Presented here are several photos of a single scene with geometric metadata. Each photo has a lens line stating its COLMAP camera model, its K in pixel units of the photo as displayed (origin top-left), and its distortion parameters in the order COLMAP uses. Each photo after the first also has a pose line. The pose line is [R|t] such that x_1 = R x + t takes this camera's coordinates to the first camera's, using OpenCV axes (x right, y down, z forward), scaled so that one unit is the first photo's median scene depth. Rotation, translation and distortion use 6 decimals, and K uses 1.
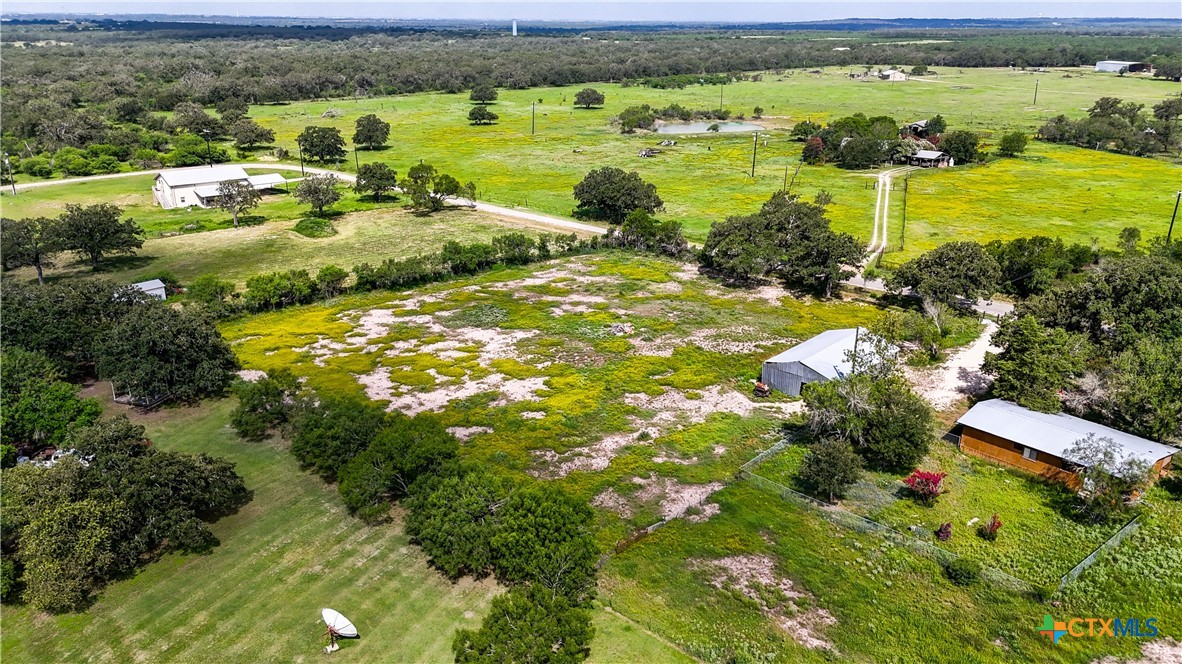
lens RADIAL K [[873.6, 0, 597.7], [0, 873.6, 337.4], [0, 0, 1]] dist [0.063055, -0.057870]
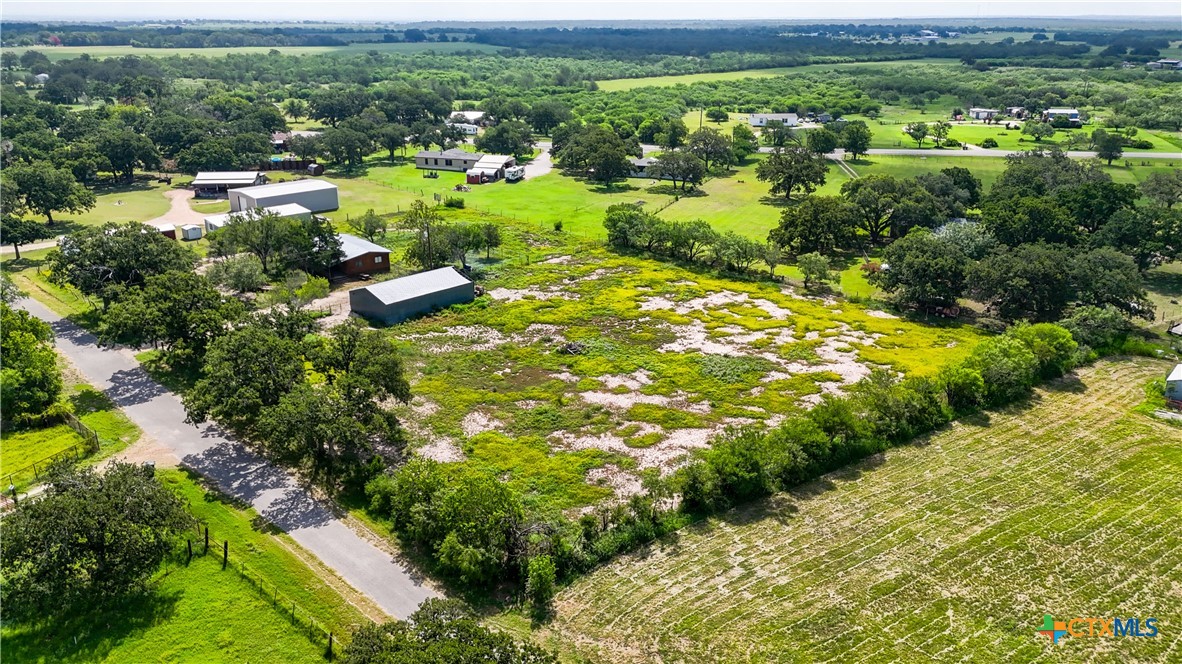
lens RADIAL K [[873.6, 0, 594.5], [0, 873.6, 330.1], [0, 0, 1]] dist [0.063055, -0.057870]
pose [[-0.999557, -0.017204, 0.024305, -0.021878], [0.002103, 0.773410, 0.633903, -0.648241], [-0.029704, 0.633673, -0.773031, 1.785804]]
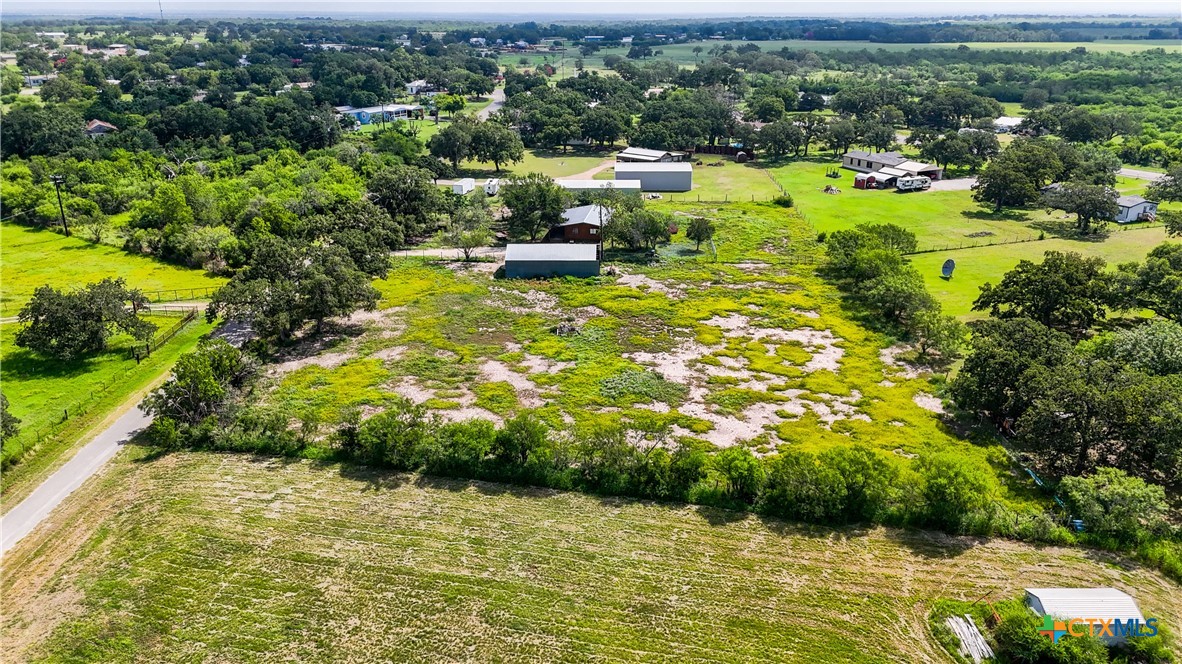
lens RADIAL K [[873.6, 0, 598.7], [0, 873.6, 341.0], [0, 0, 1]] dist [0.063055, -0.057870]
pose [[-0.654404, -0.271022, 0.705905, -0.729687], [0.251757, 0.802199, 0.541382, -0.549584], [-0.713003, 0.531999, -0.456731, 1.491945]]
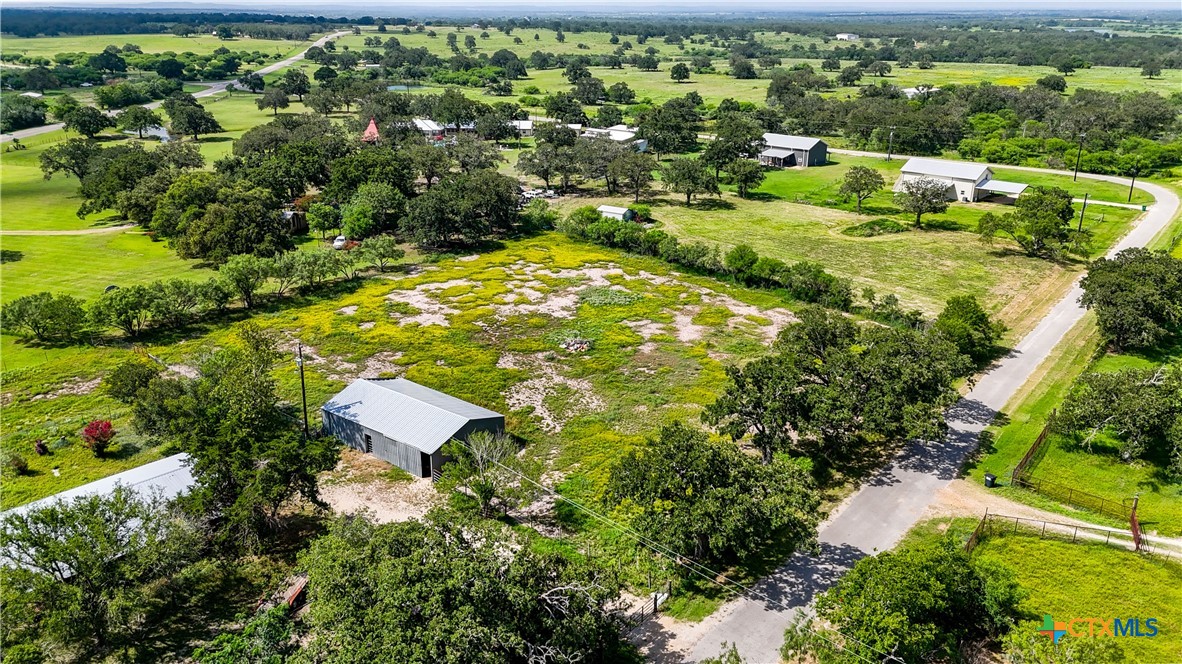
lens RADIAL K [[873.6, 0, 595.9], [0, 873.6, 330.3], [0, 0, 1]] dist [0.063055, -0.057870]
pose [[0.072618, 0.336017, -0.939052, 0.918820], [-0.341140, 0.893117, 0.293200, -0.311652], [0.937203, 0.299057, 0.179485, 0.882748]]
